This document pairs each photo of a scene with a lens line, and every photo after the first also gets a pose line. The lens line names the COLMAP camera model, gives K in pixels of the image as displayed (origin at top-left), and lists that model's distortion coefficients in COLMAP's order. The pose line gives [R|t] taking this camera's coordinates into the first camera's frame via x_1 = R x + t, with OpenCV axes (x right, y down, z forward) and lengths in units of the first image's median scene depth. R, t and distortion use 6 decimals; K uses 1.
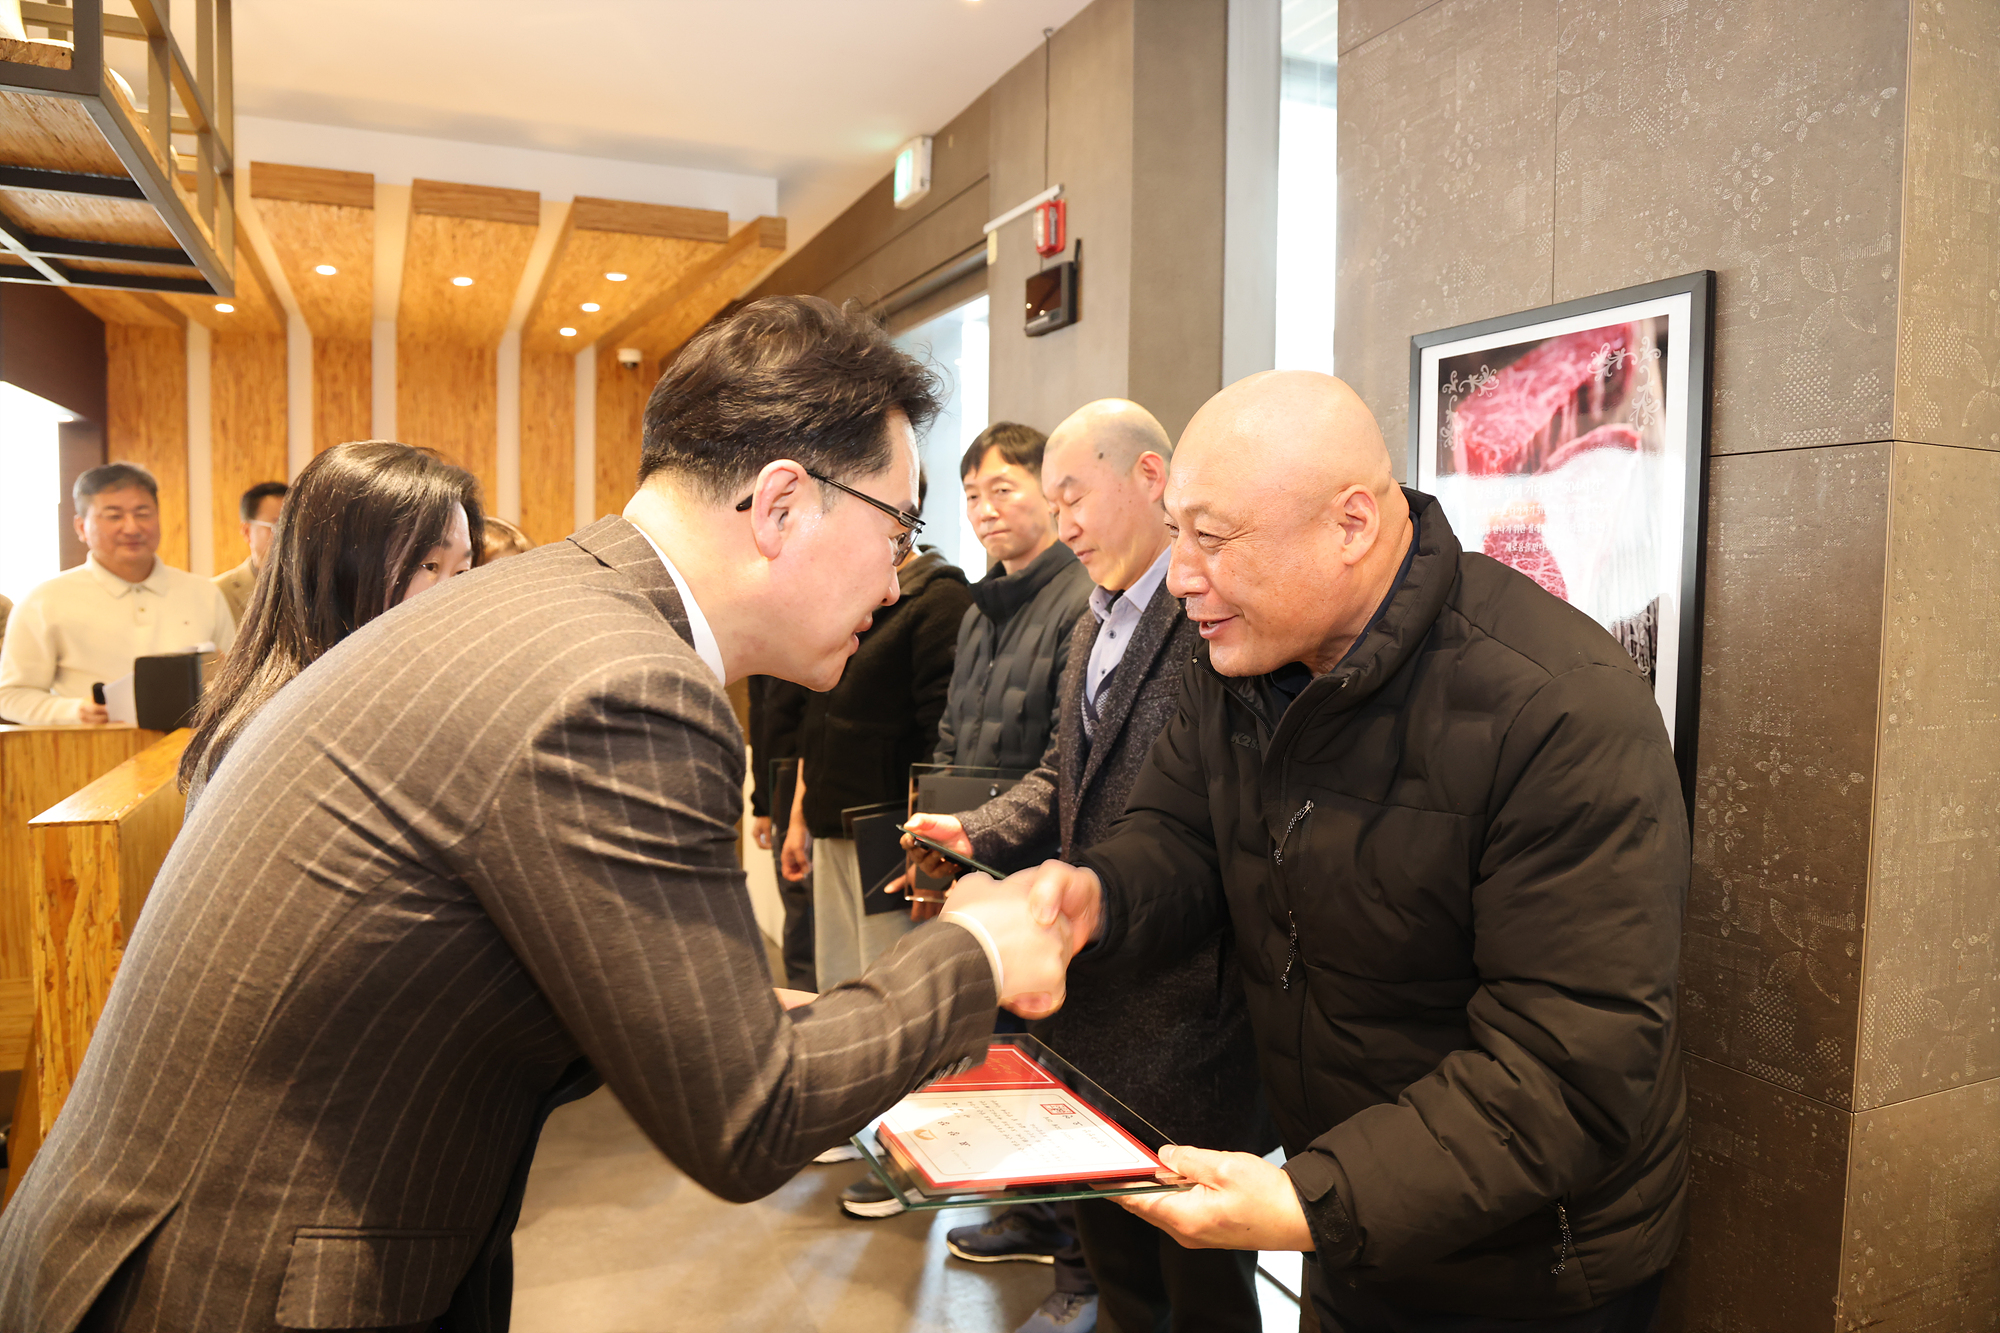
lens RADIAL K [[1358.5, 0, 999.4], [0, 1358.5, 655.4], [0, 0, 1]] dist [-0.079846, 0.053219]
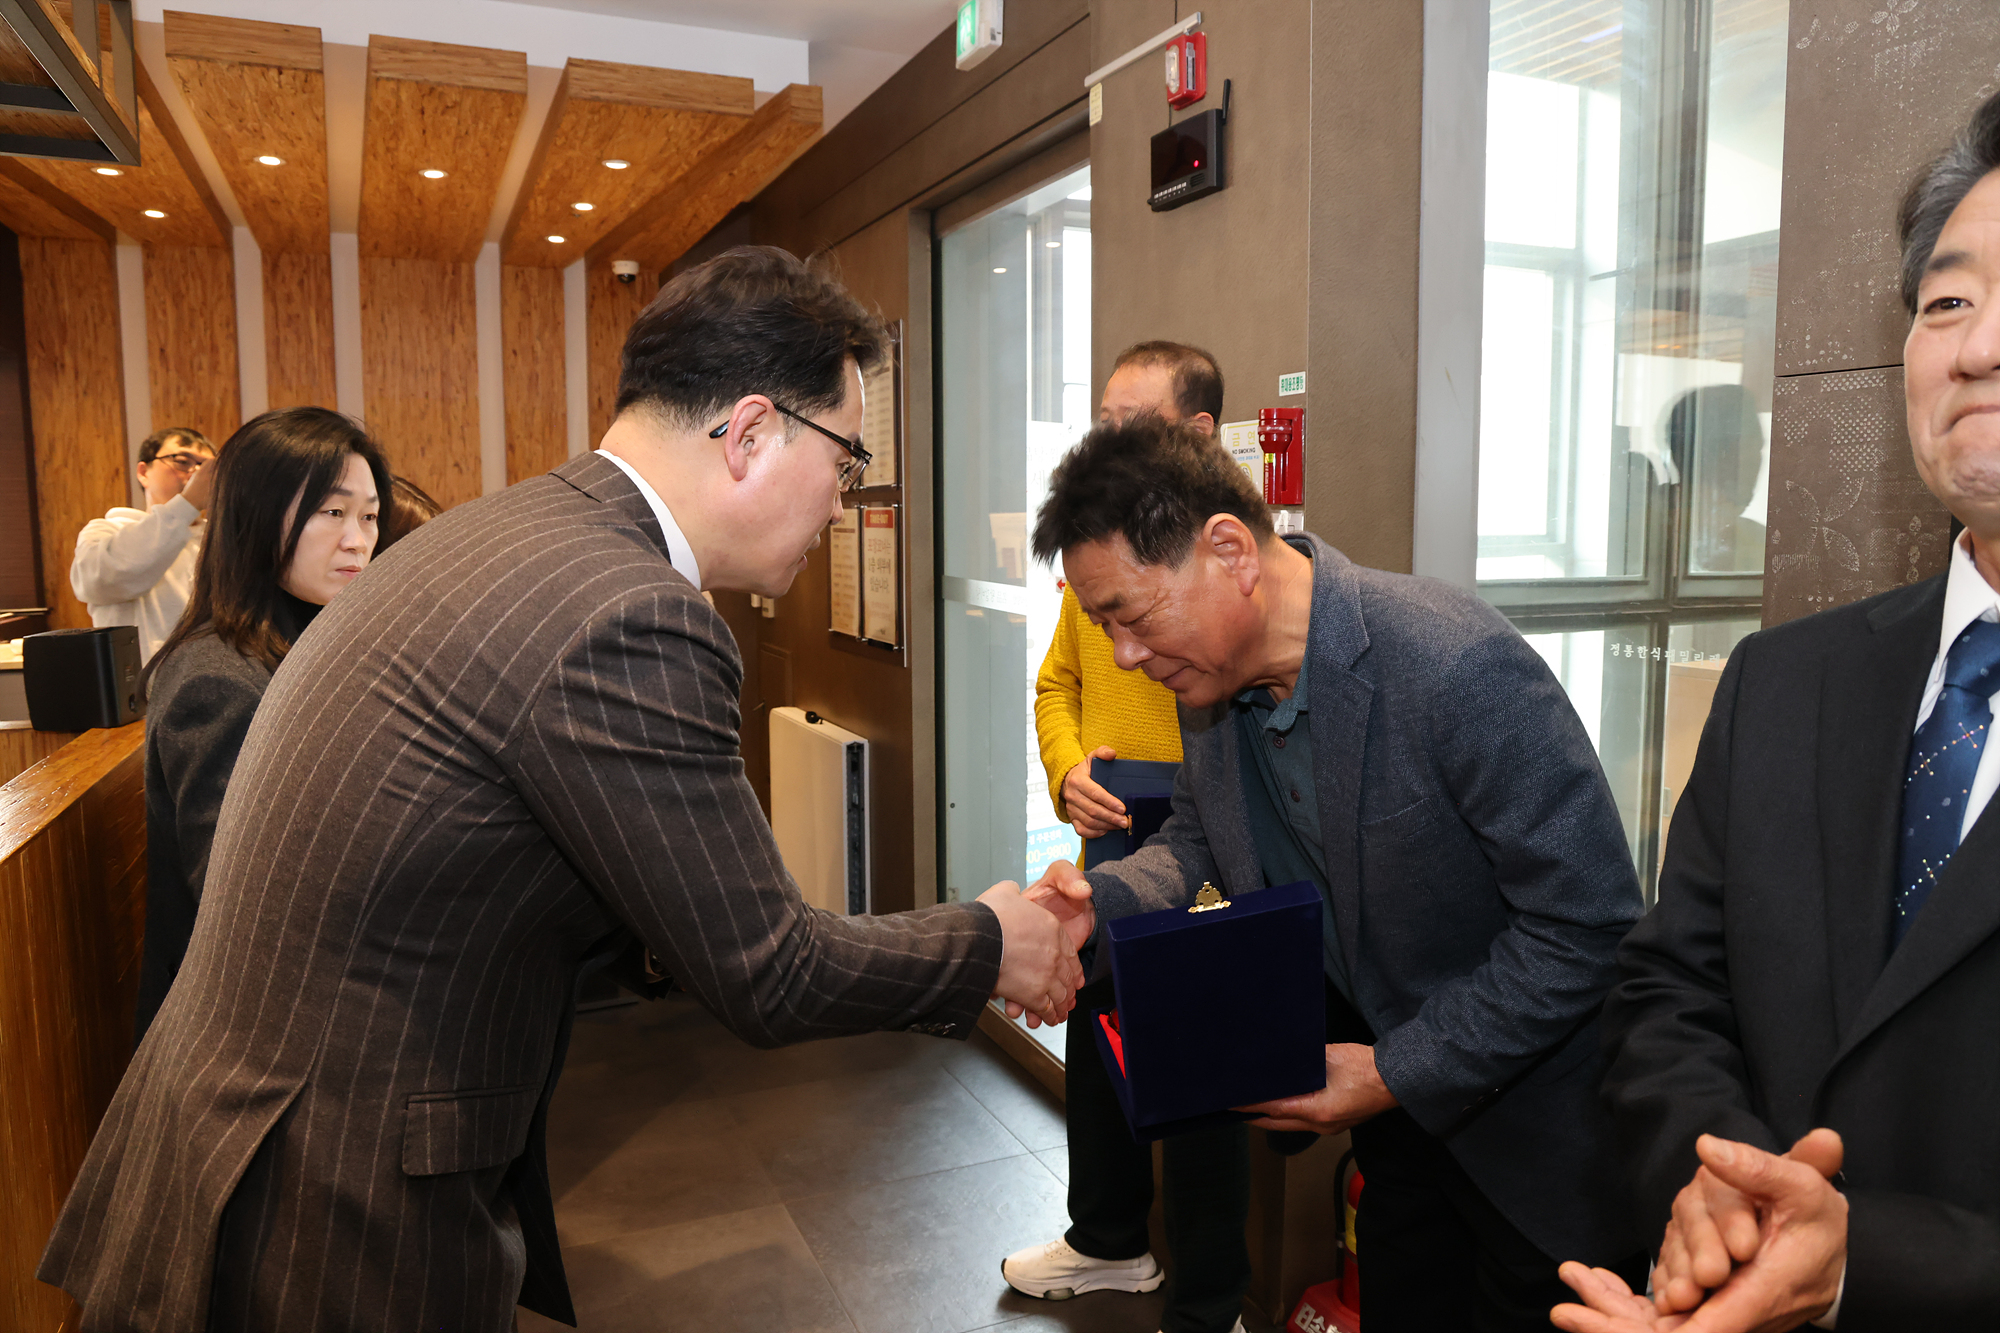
lens RADIAL K [[1358.5, 0, 999.4], [0, 1358.5, 655.4], [0, 0, 1]] dist [-0.079846, 0.053219]
pose [[0.999745, -0.017910, 0.013725, -0.071133], [0.017225, 0.998676, 0.048468, -0.011253], [-0.014575, -0.048219, 0.998730, 0.161934]]
